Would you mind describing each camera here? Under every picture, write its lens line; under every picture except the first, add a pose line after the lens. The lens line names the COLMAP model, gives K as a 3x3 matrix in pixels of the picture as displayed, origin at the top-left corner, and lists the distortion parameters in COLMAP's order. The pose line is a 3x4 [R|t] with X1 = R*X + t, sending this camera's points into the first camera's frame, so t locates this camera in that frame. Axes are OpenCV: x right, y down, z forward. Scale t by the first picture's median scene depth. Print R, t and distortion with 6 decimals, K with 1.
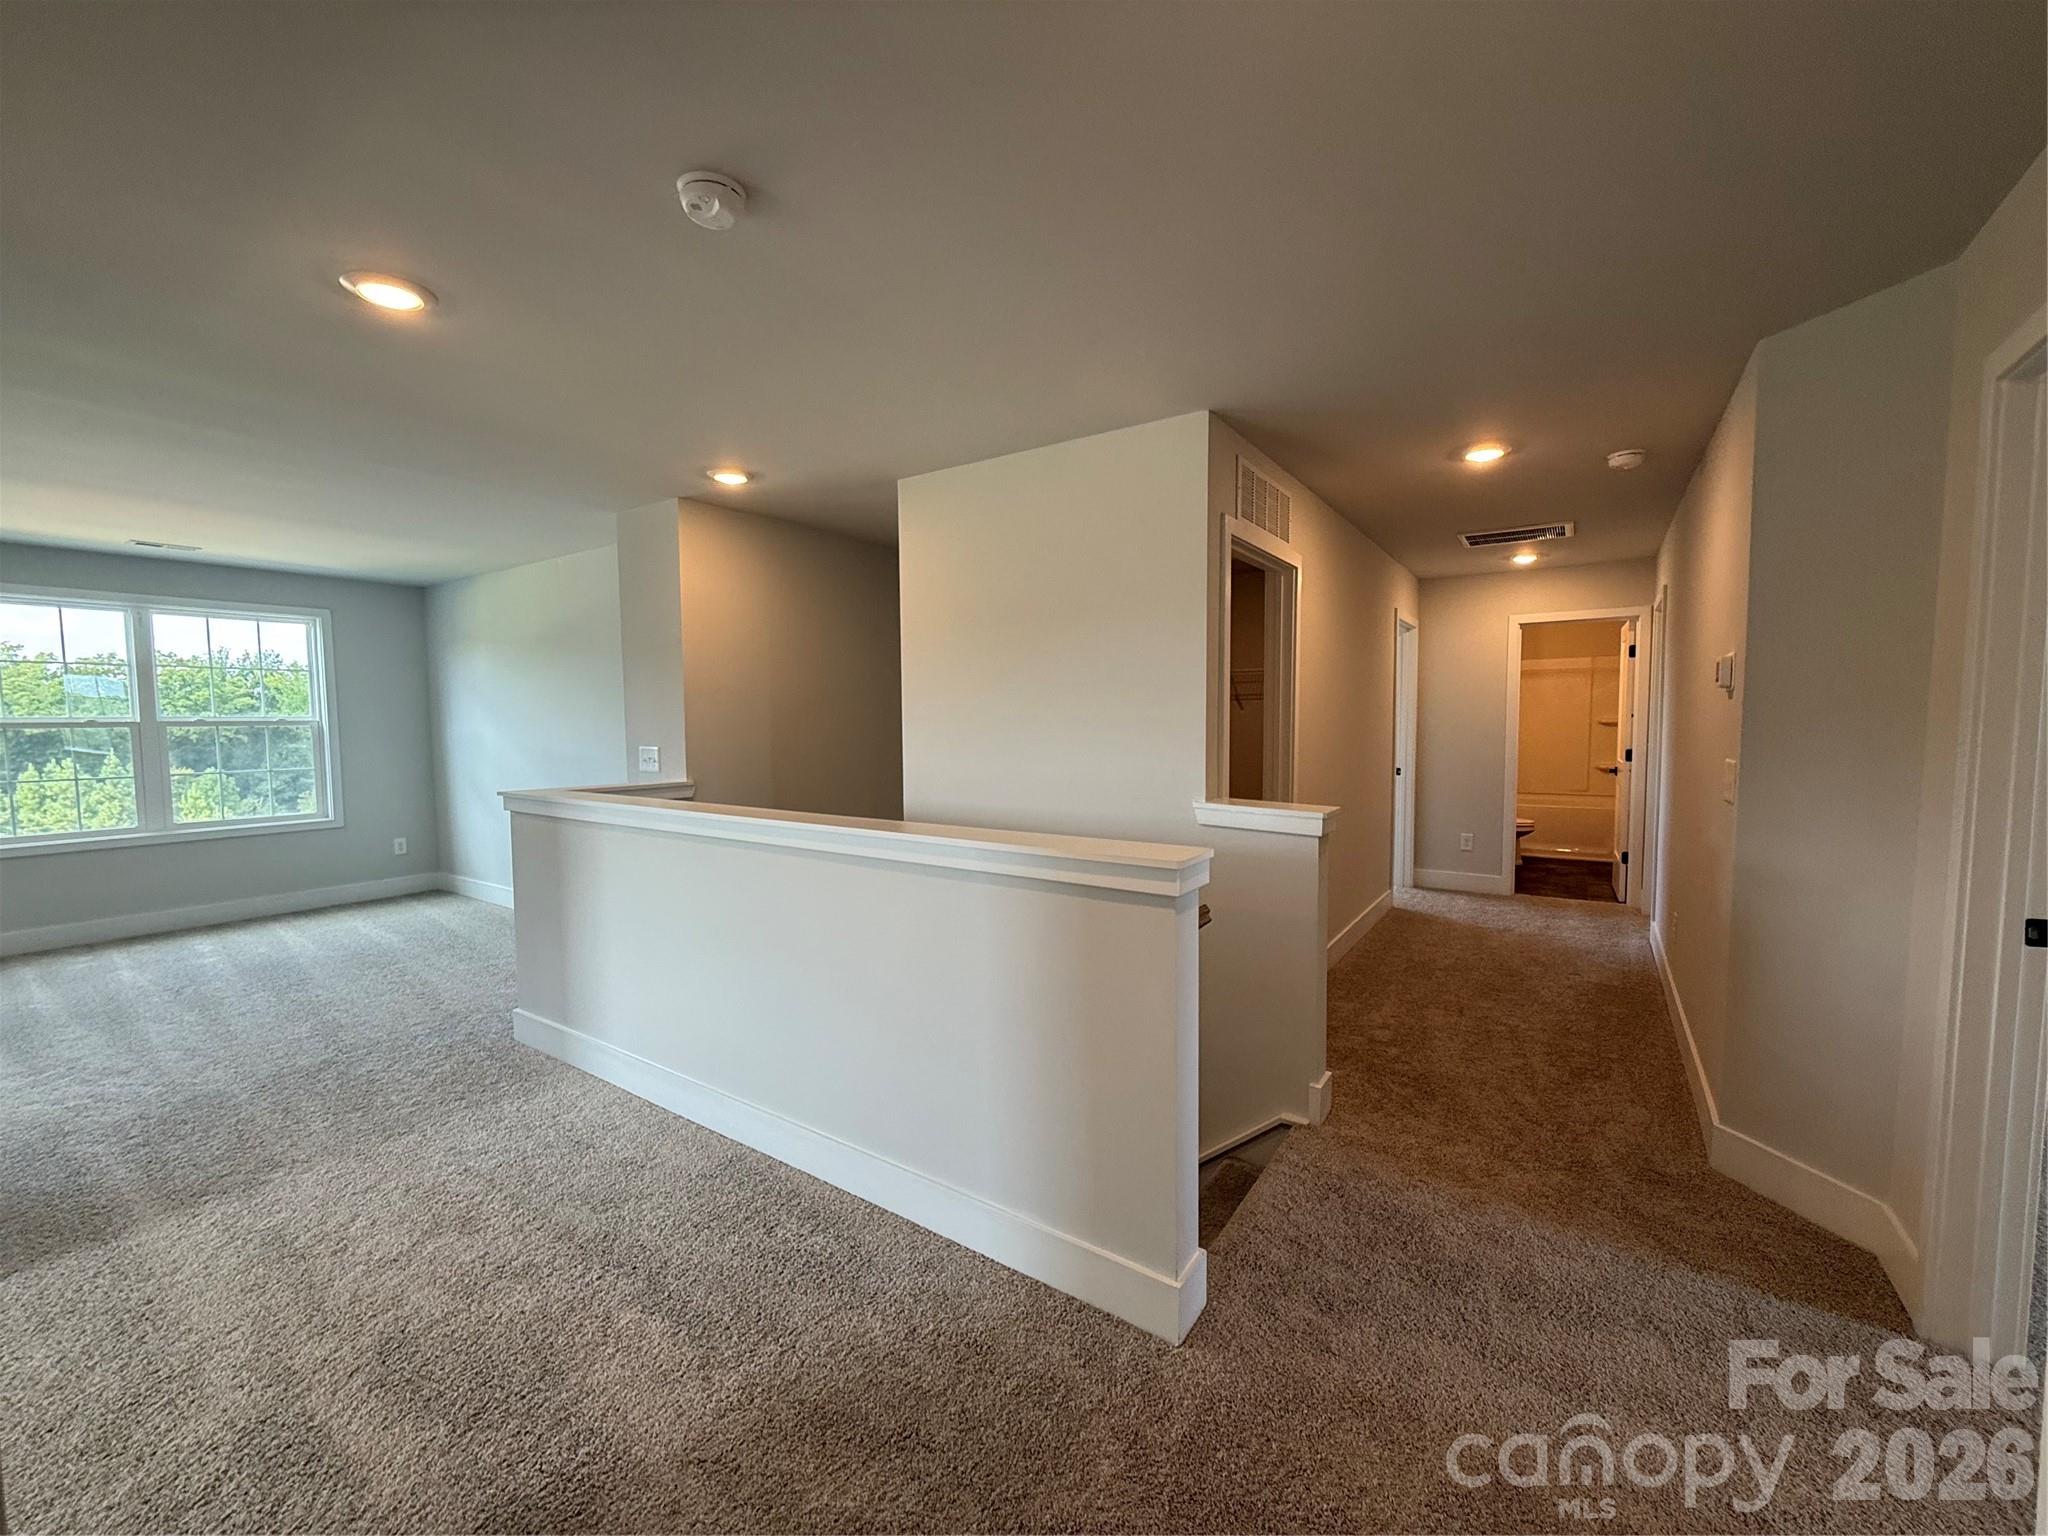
lens RADIAL K [[826.2, 0, 1032.8], [0, 826.2, 741.9], [0, 0, 1]] dist [-0.001132, 0.000038]
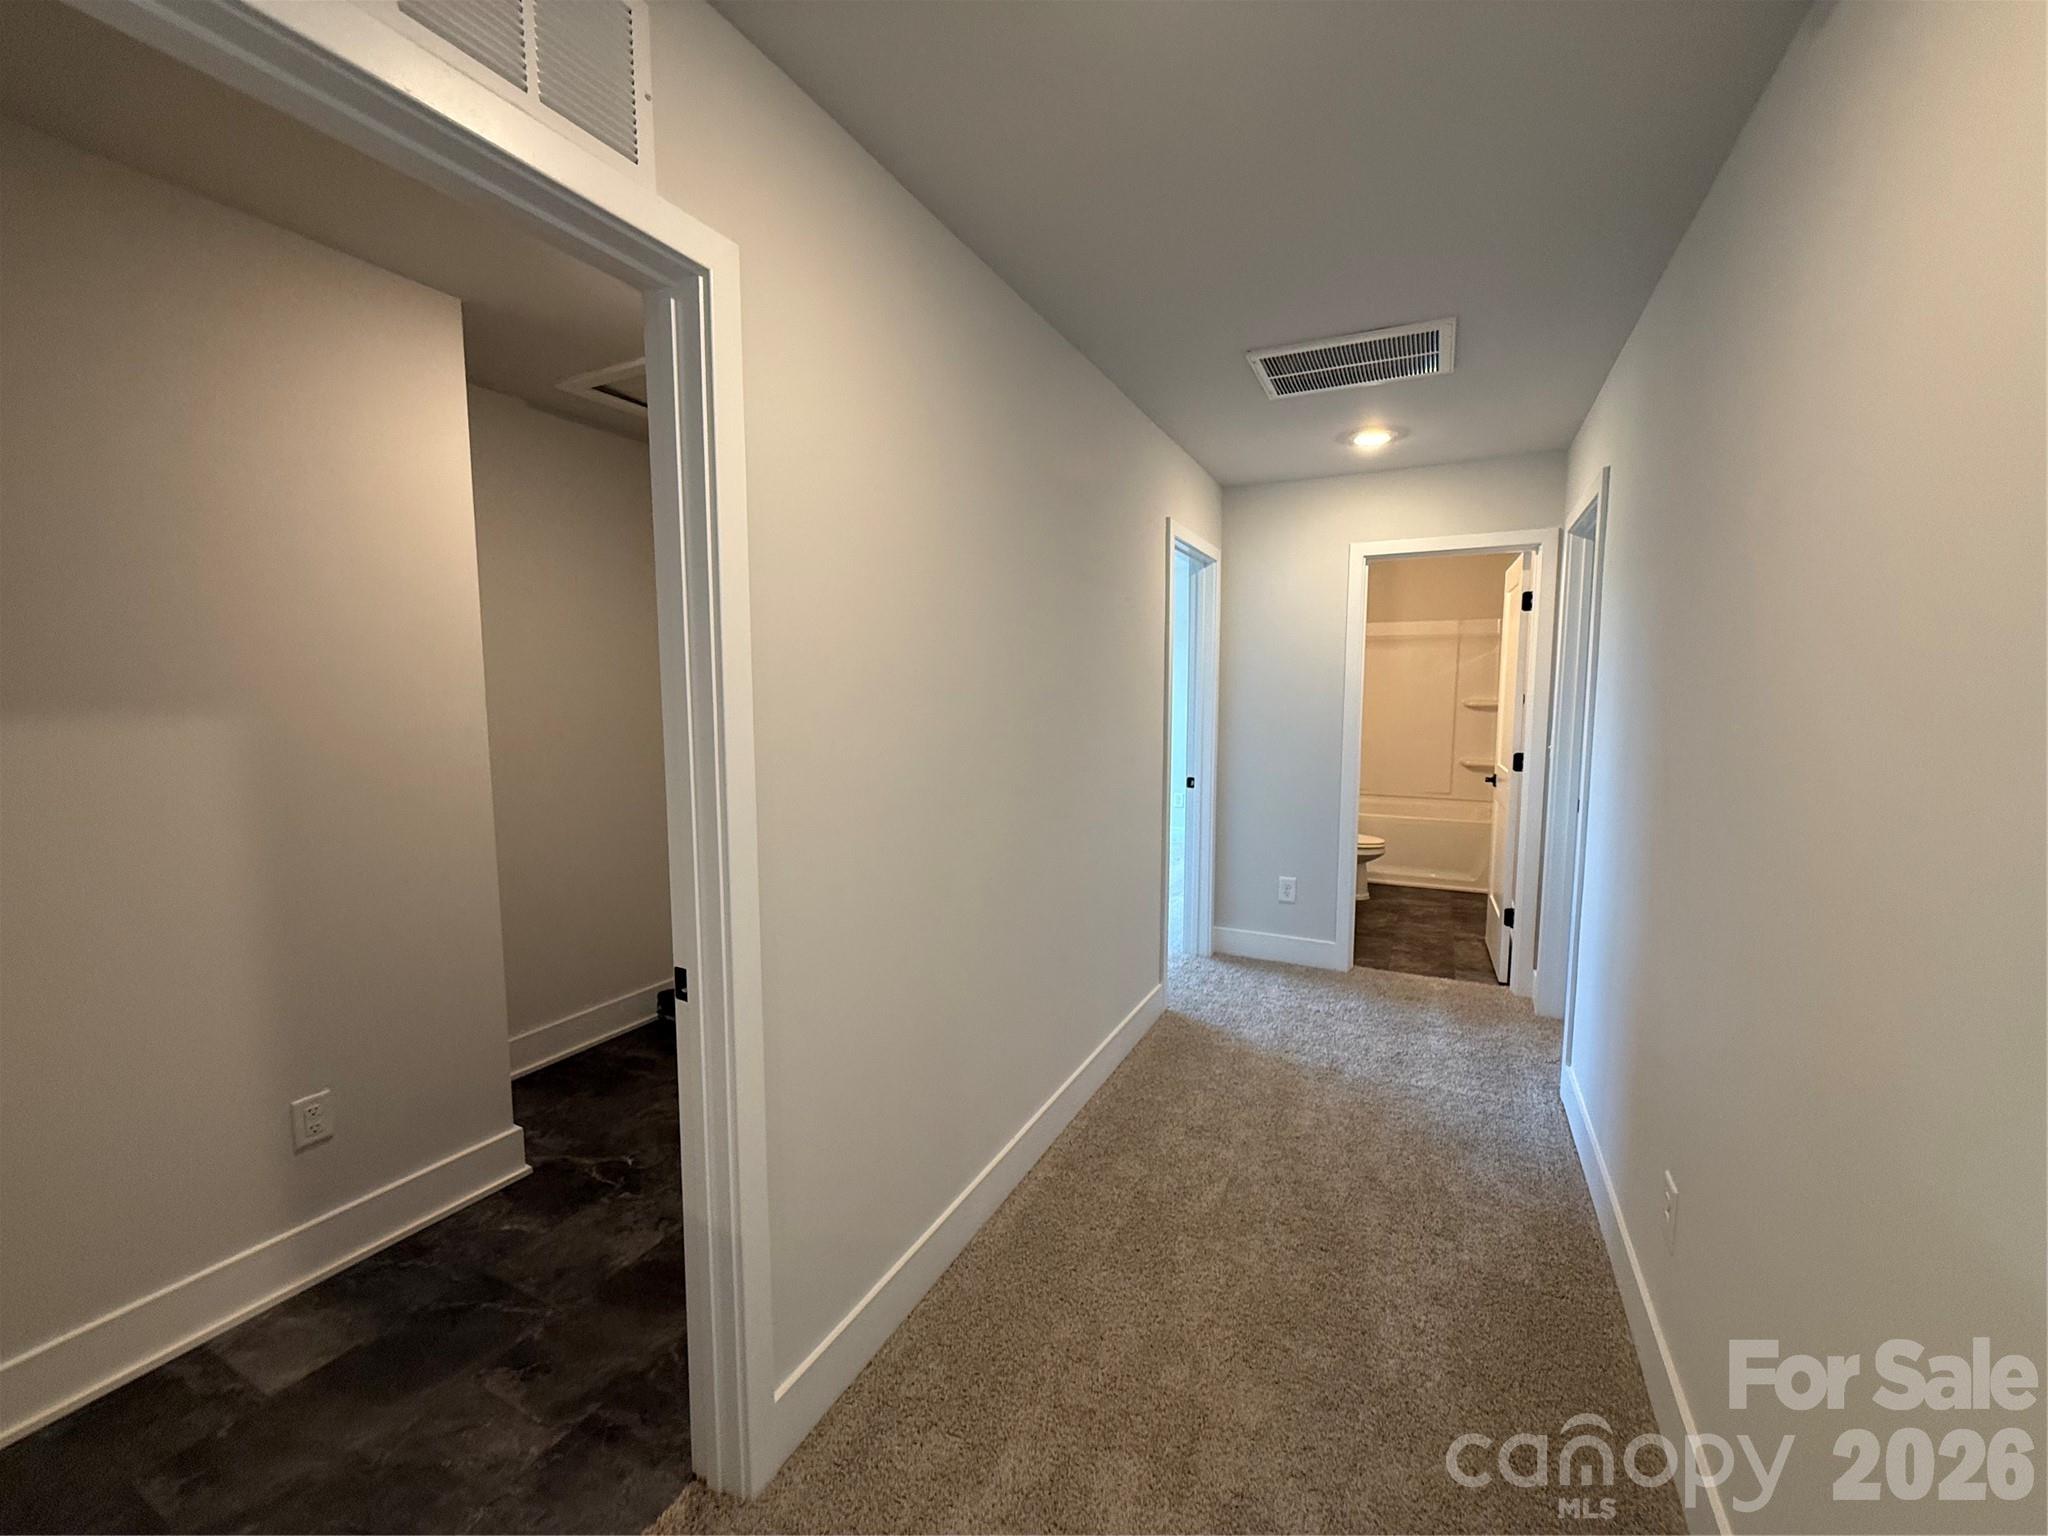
lens RADIAL K [[815.9, 0, 1030.5], [0, 815.9, 770.7], [0, 0, 1]] dist [0.000152, 0.000380]
pose [[0.991453, -0.017655, 0.129264, 0.250230], [0.009467, 0.997925, 0.063681, -0.020863], [-0.130120, -0.061913, 0.989563, 0.401687]]
